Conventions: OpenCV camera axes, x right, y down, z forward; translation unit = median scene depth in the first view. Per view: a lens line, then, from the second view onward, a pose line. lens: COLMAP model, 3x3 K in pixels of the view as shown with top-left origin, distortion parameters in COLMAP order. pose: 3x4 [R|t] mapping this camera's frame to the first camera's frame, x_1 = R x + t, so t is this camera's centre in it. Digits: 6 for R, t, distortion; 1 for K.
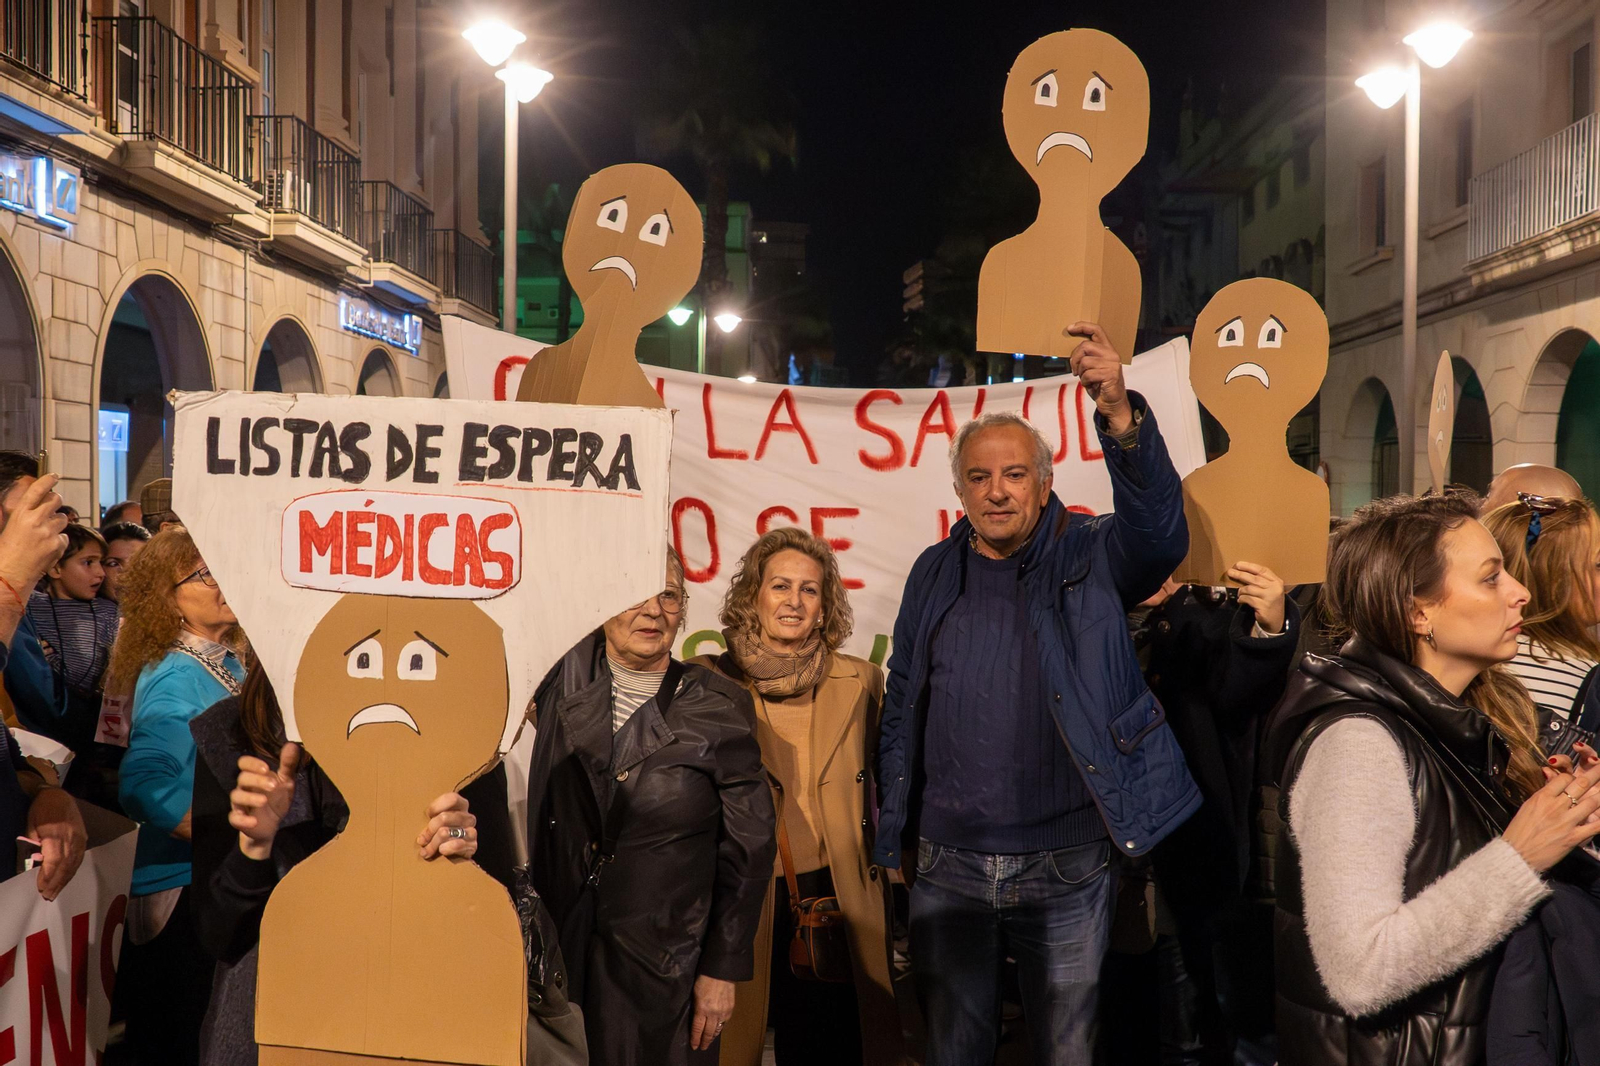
lens RADIAL K [[1628.5, 0, 800.0], [0, 1628.5, 533.0], [0, 0, 1]] dist [-0.019089, -0.020364]
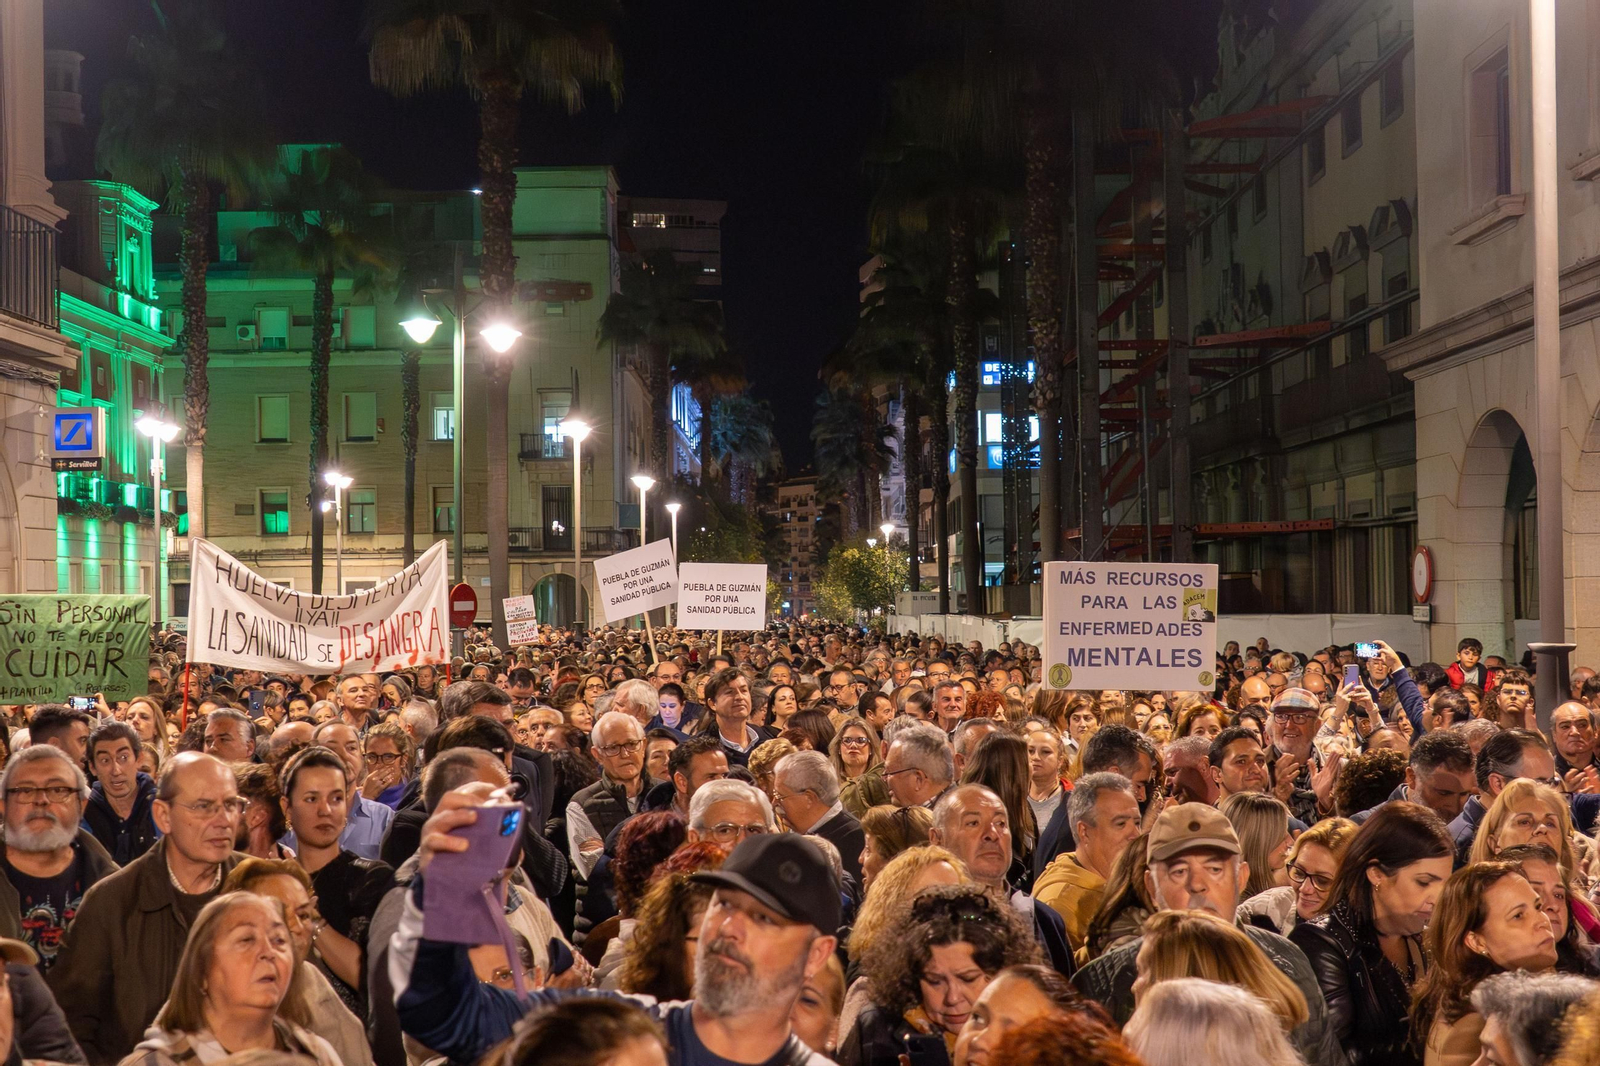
lens RADIAL K [[2250.4, 0, 800.0], [0, 2250.4, 533.0], [0, 0, 1]] dist [0.006400, -0.037699]
pose [[0.999358, -0.019652, 0.029965, 0.059906], [0.020897, 0.998906, -0.041837, -0.017935], [-0.029110, 0.042436, 0.998675, 0.153147]]
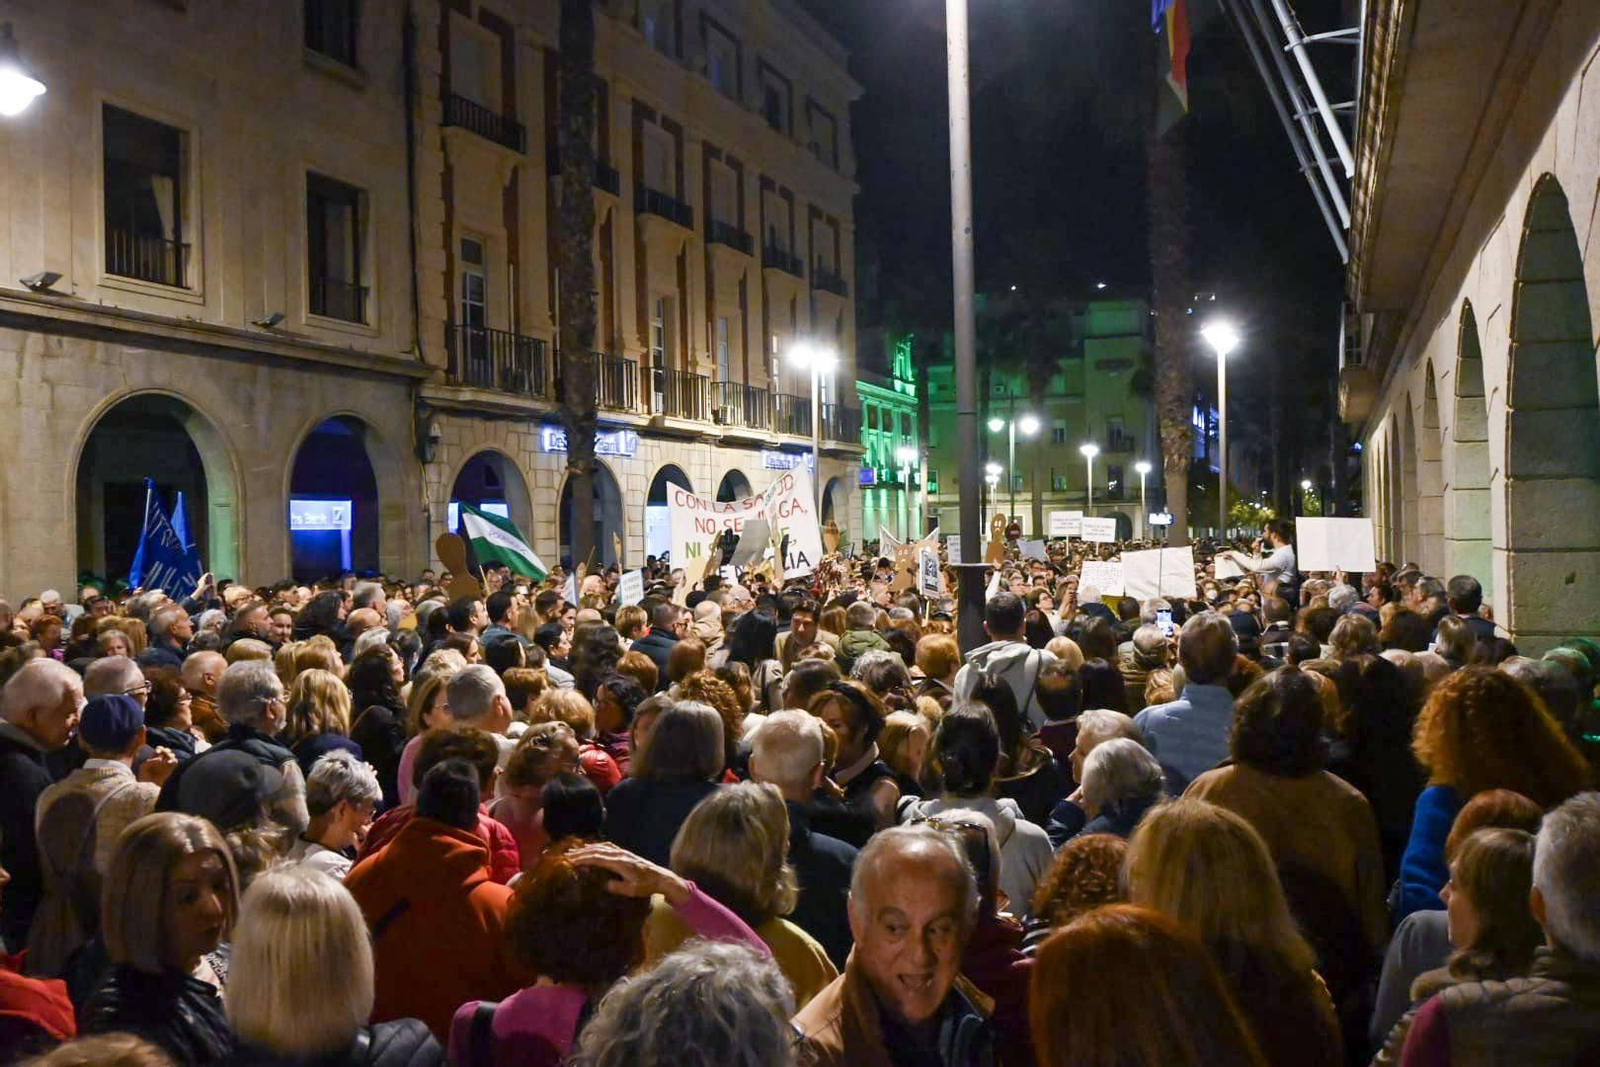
lens RADIAL K [[1366.6, 0, 800.0], [0, 1366.6, 533.5], [0, 0, 1]] dist [-0.000709, 0.000801]
pose [[0.941647, -0.018387, -0.336100, 0.259406], [0.015617, 0.999818, -0.010942, -0.015884], [0.336240, 0.005055, 0.941763, -0.472264]]
